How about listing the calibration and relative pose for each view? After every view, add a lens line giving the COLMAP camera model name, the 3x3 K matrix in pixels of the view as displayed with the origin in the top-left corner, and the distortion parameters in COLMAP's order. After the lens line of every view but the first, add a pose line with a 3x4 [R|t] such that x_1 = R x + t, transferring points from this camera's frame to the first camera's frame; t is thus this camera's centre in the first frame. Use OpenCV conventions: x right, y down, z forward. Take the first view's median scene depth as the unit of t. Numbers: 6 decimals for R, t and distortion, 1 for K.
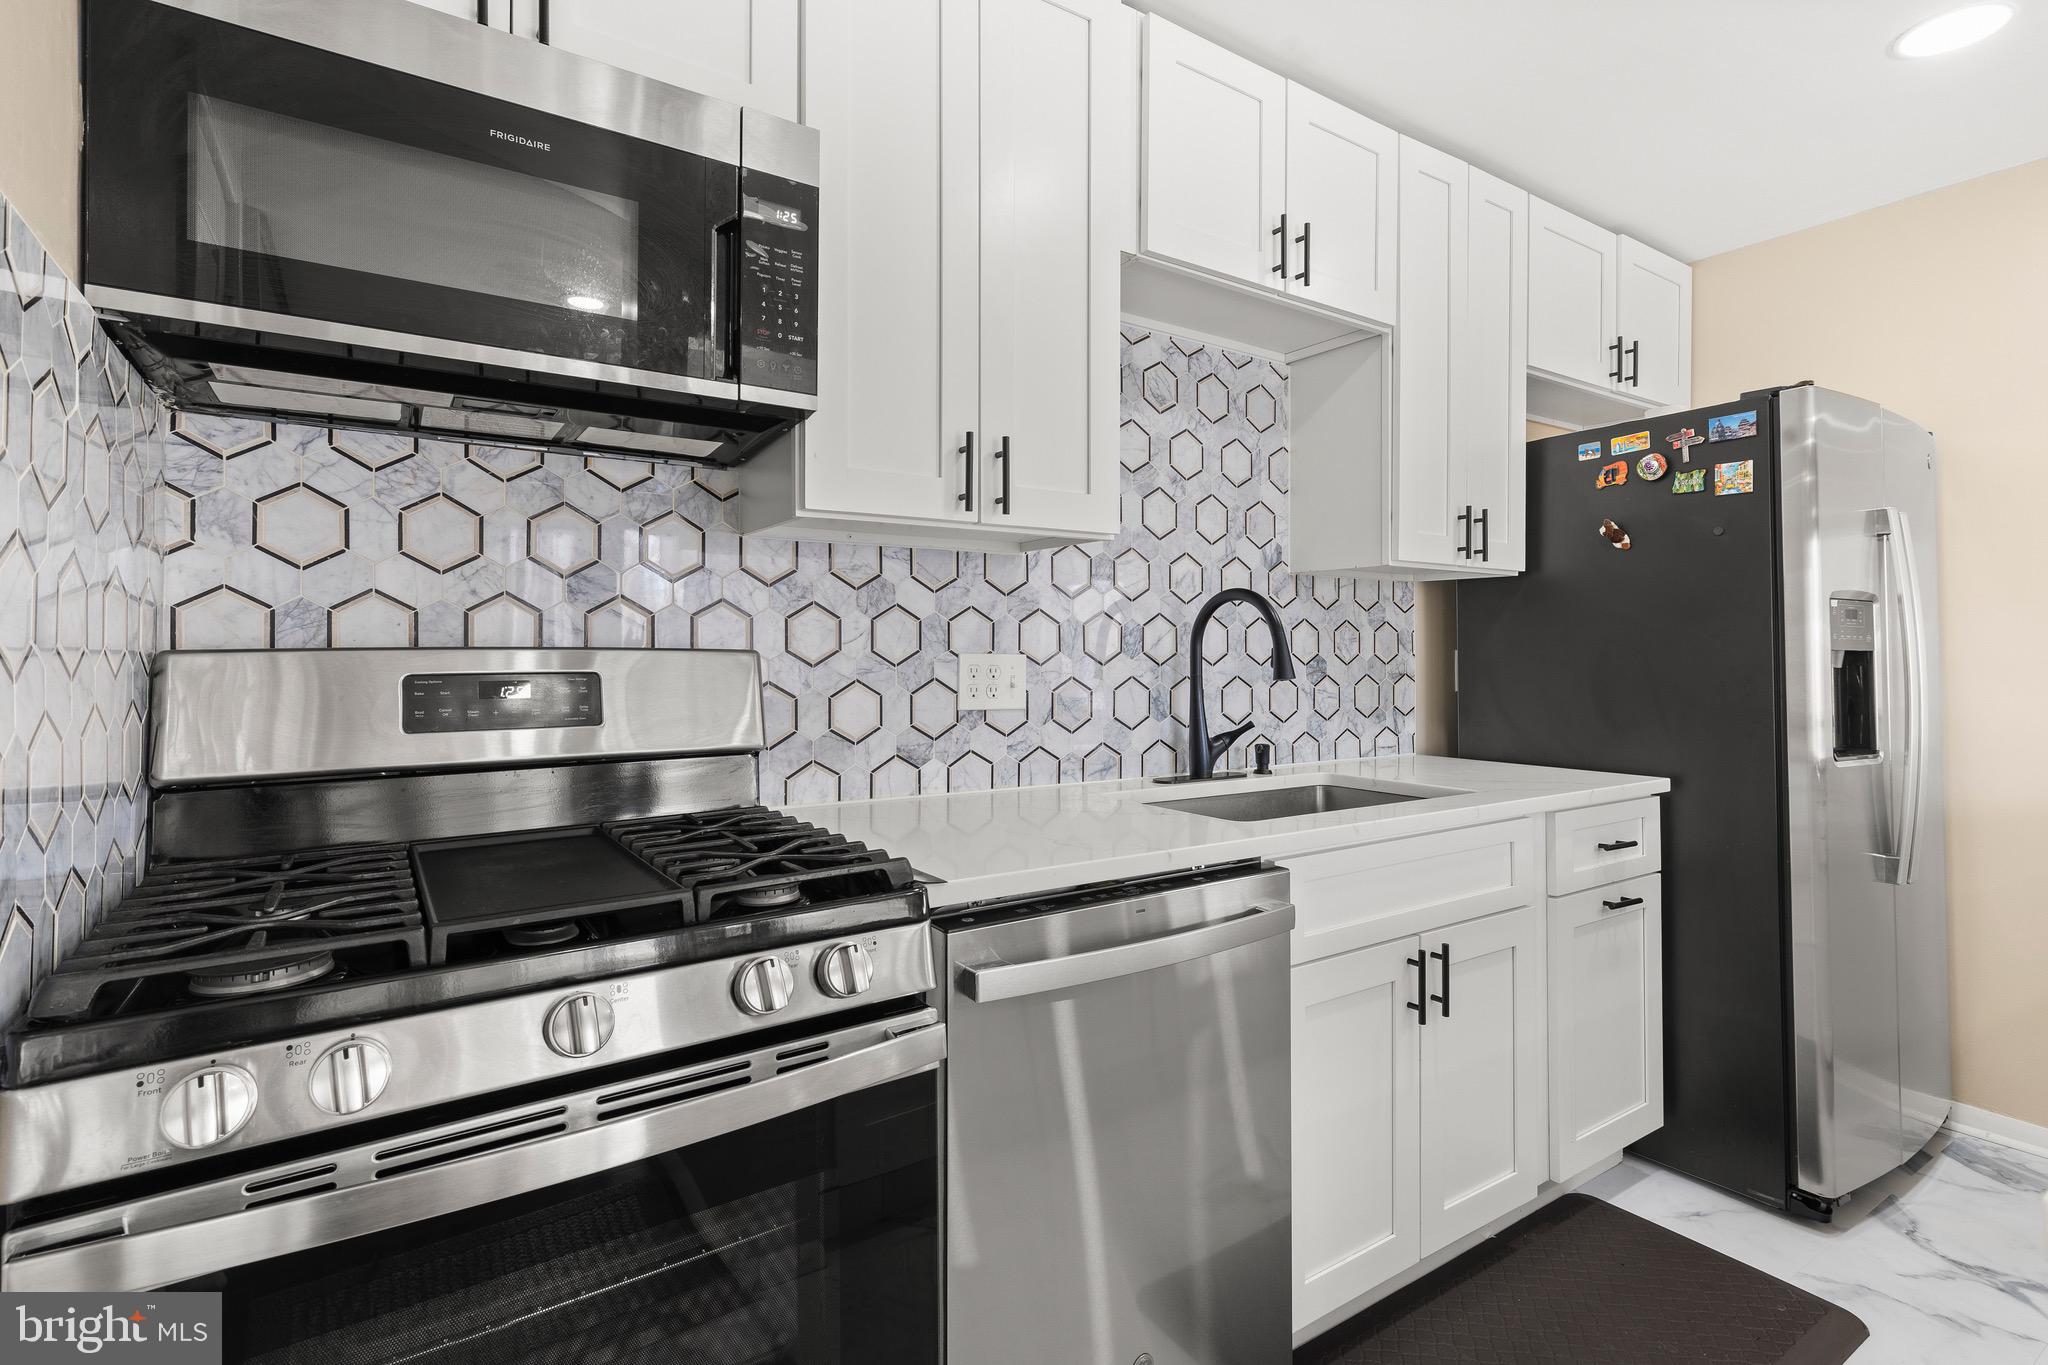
lens RADIAL K [[962.5, 0, 988.9], [0, 962.5, 646.9], [0, 0, 1]] dist [0.000161, -0.000022]
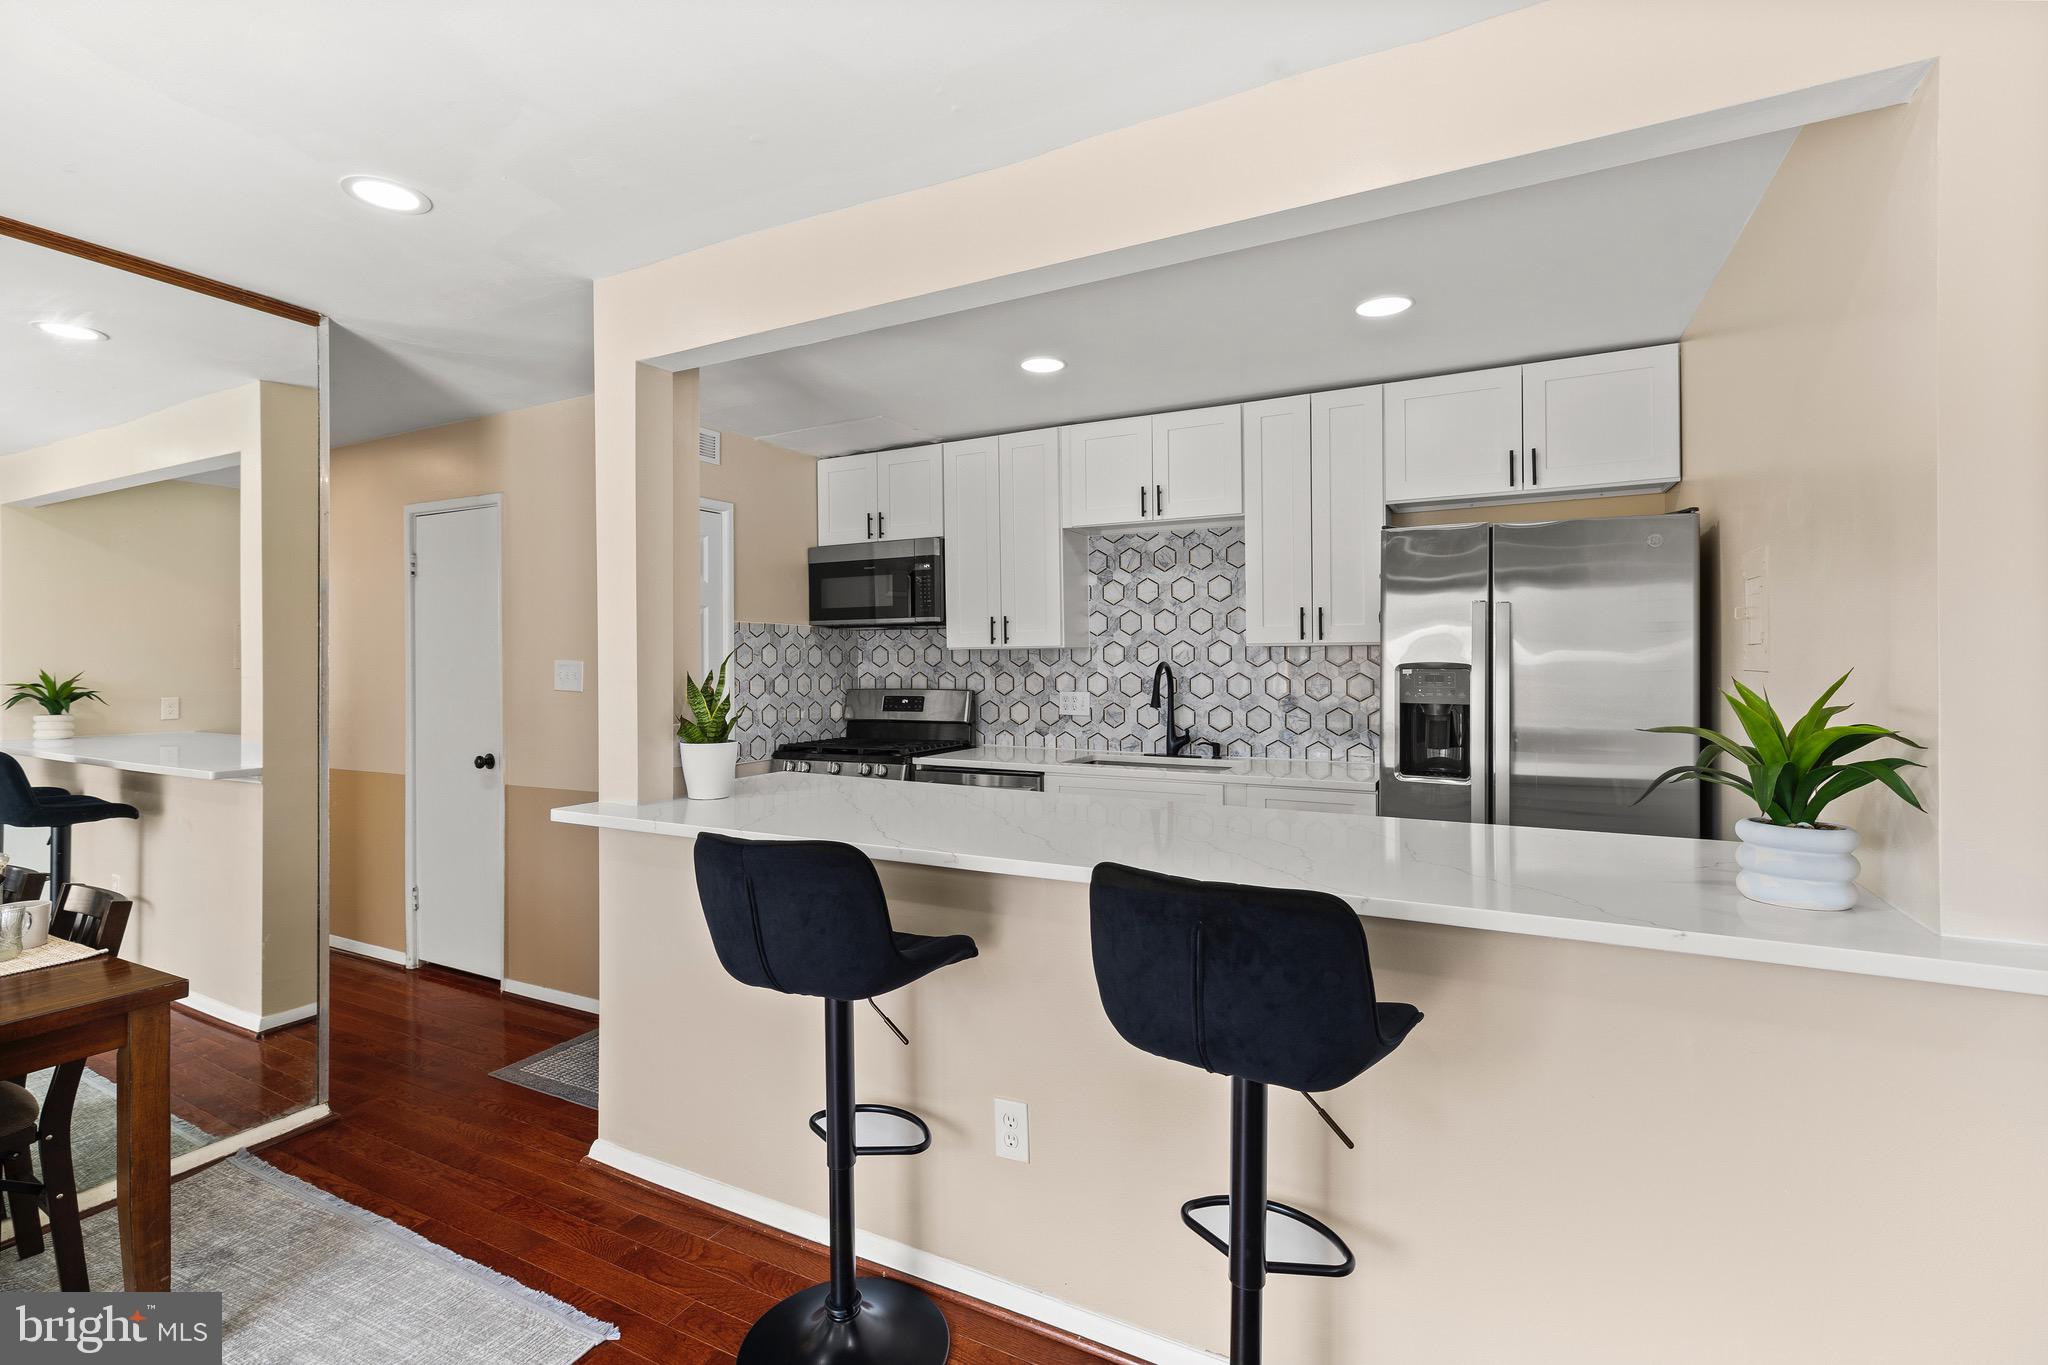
lens RADIAL K [[920.0, 0, 1010.2], [0, 920.0, 655.2], [0, 0, 1]] dist [-0.003159, -0.000199]
pose [[0.486742, -0.007313, -0.873515, 1.920770], [0.014429, 0.999896, -0.000331, -0.084478], [0.873427, -0.012443, 0.486797, -0.236328]]
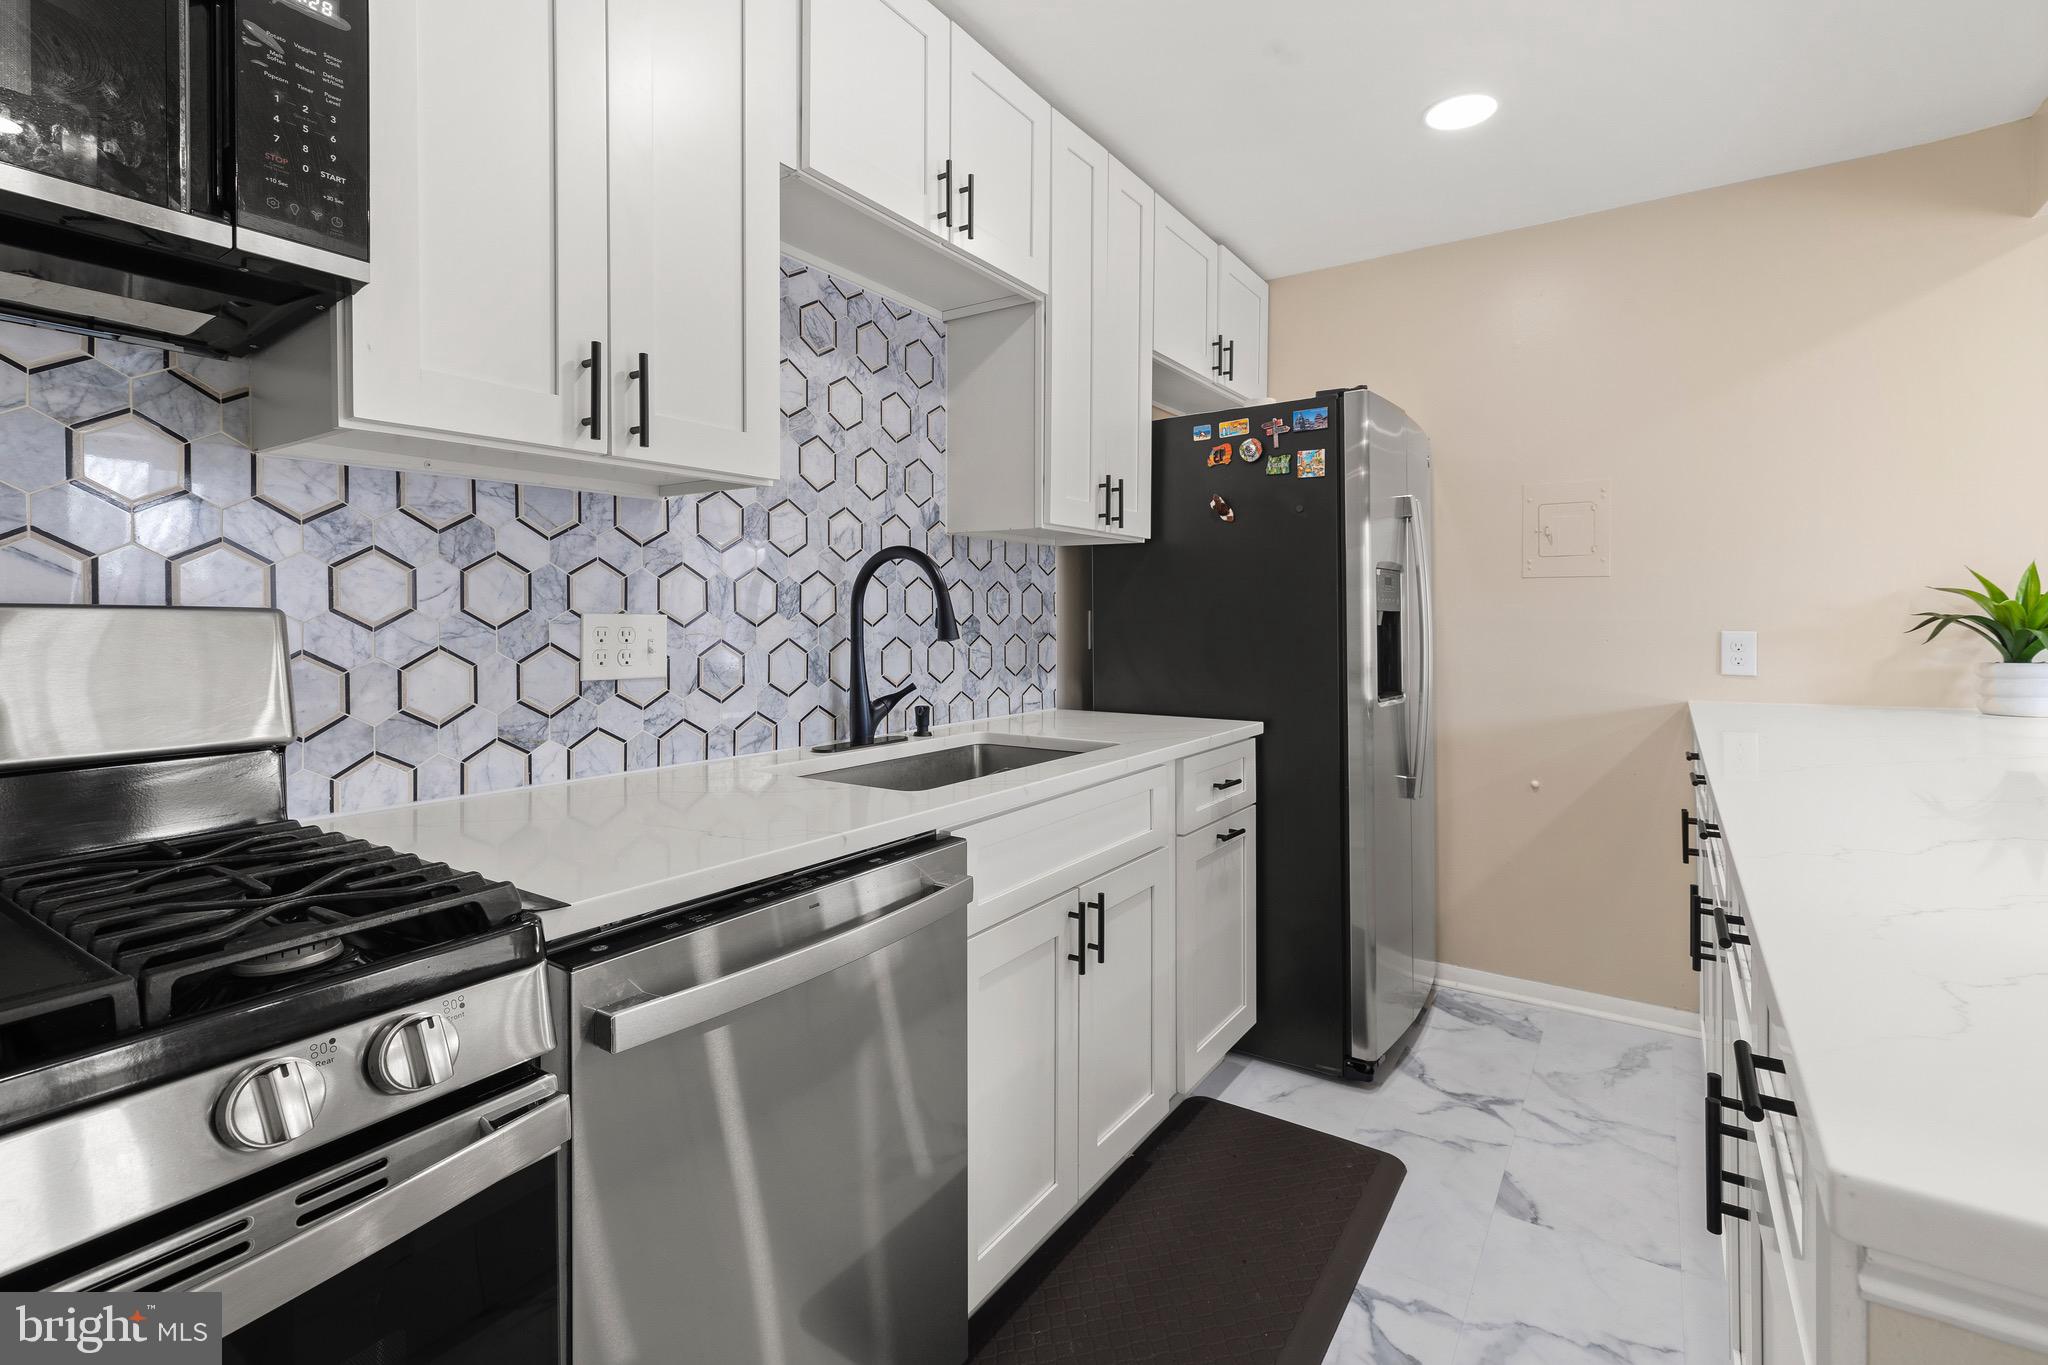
lens RADIAL K [[940.8, 0, 1019.4], [0, 940.8, 624.9], [0, 0, 1]] dist [0.002989, 0.000395]
pose [[0.918045, -0.004841, 0.396447, -0.006335], [-0.002121, 0.999851, 0.017119, 0.001820], [-0.396471, -0.016557, 0.917898, 0.093577]]
